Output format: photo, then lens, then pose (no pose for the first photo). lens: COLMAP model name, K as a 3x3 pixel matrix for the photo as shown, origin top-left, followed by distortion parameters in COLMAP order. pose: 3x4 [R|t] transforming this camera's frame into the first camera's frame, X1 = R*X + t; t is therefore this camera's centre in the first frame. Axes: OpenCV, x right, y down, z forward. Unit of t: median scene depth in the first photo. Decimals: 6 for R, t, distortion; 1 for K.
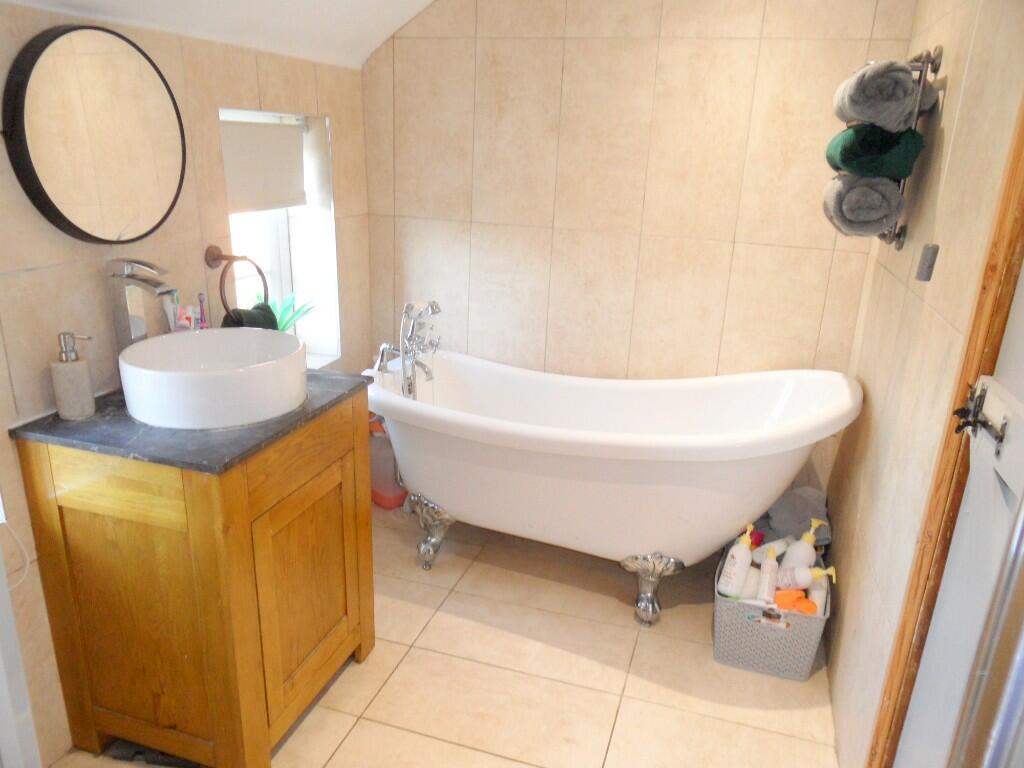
lens RADIAL K [[767.6, 0, 517.5], [0, 767.6, 381.1], [0, 0, 1]] dist [-0.009745, 0.019379]
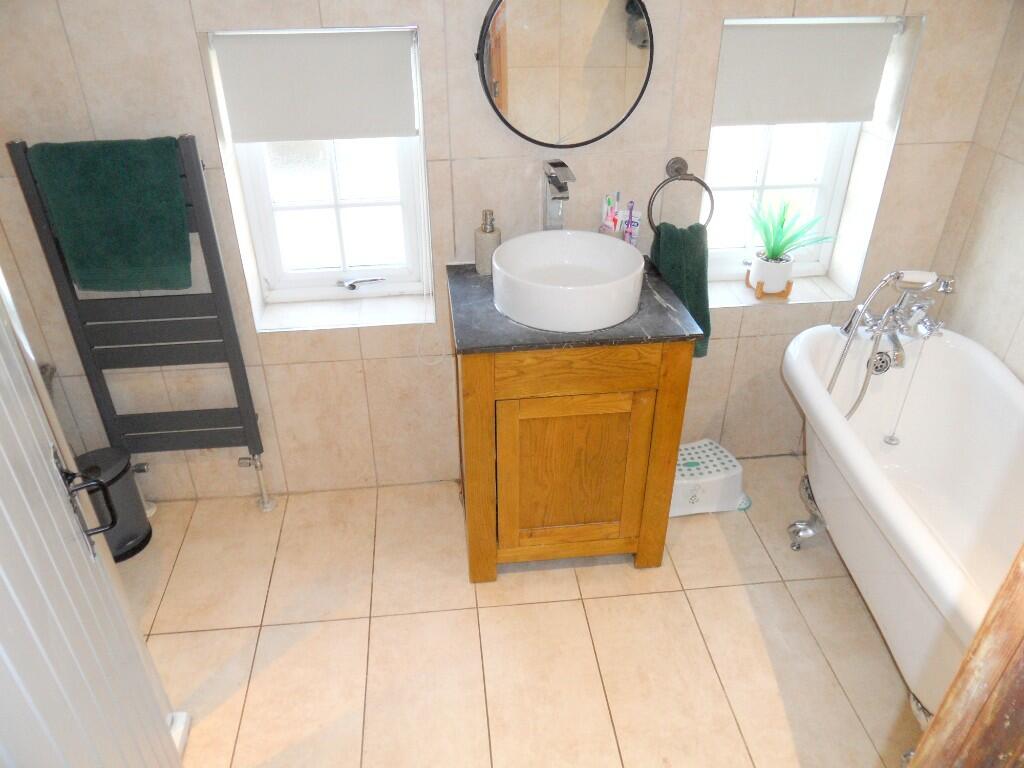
lens RADIAL K [[767.6, 0, 512.7], [0, 767.6, 388.8], [0, 0, 1]] dist [-0.009745, 0.019379]
pose [[0.415830, 0.459457, -0.784847, 0.527325], [-0.263629, 0.886842, 0.379489, -0.260202], [0.870394, 0.049105, 0.489902, 0.340806]]
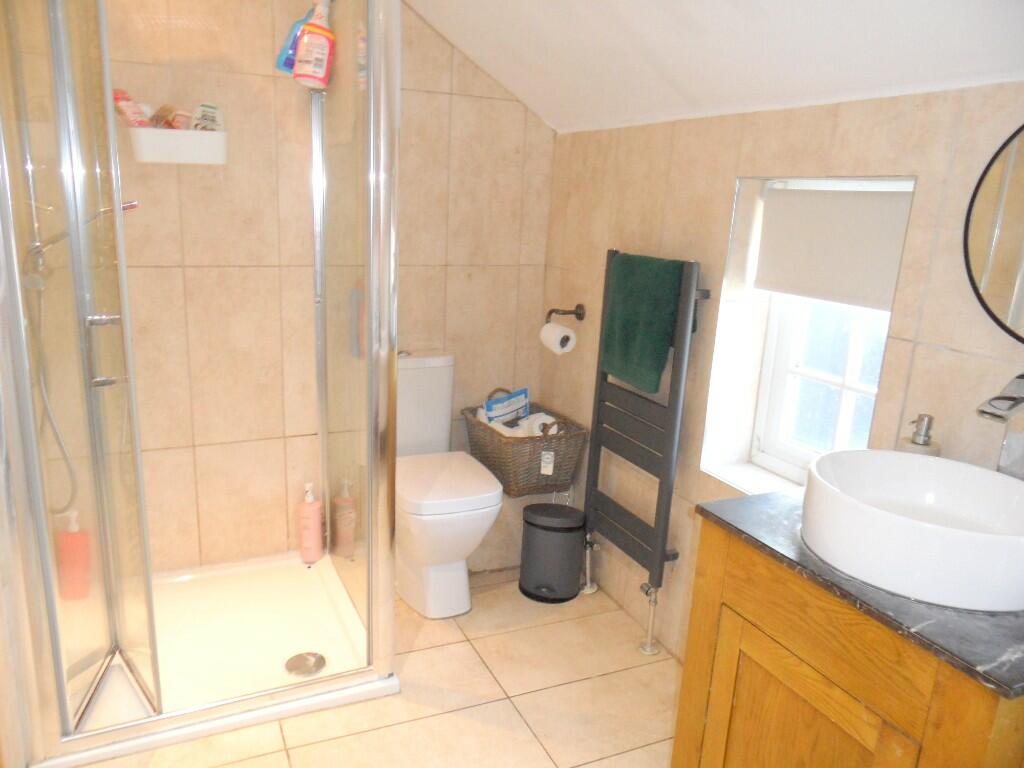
lens RADIAL K [[767.6, 0, 520.6], [0, 767.6, 390.5], [0, 0, 1]] dist [-0.009745, 0.019379]
pose [[-0.722333, 0.094948, -0.684996, 0.364671], [-0.284870, 0.861731, 0.419843, -0.295214], [0.630146, 0.498401, -0.595409, 1.054285]]
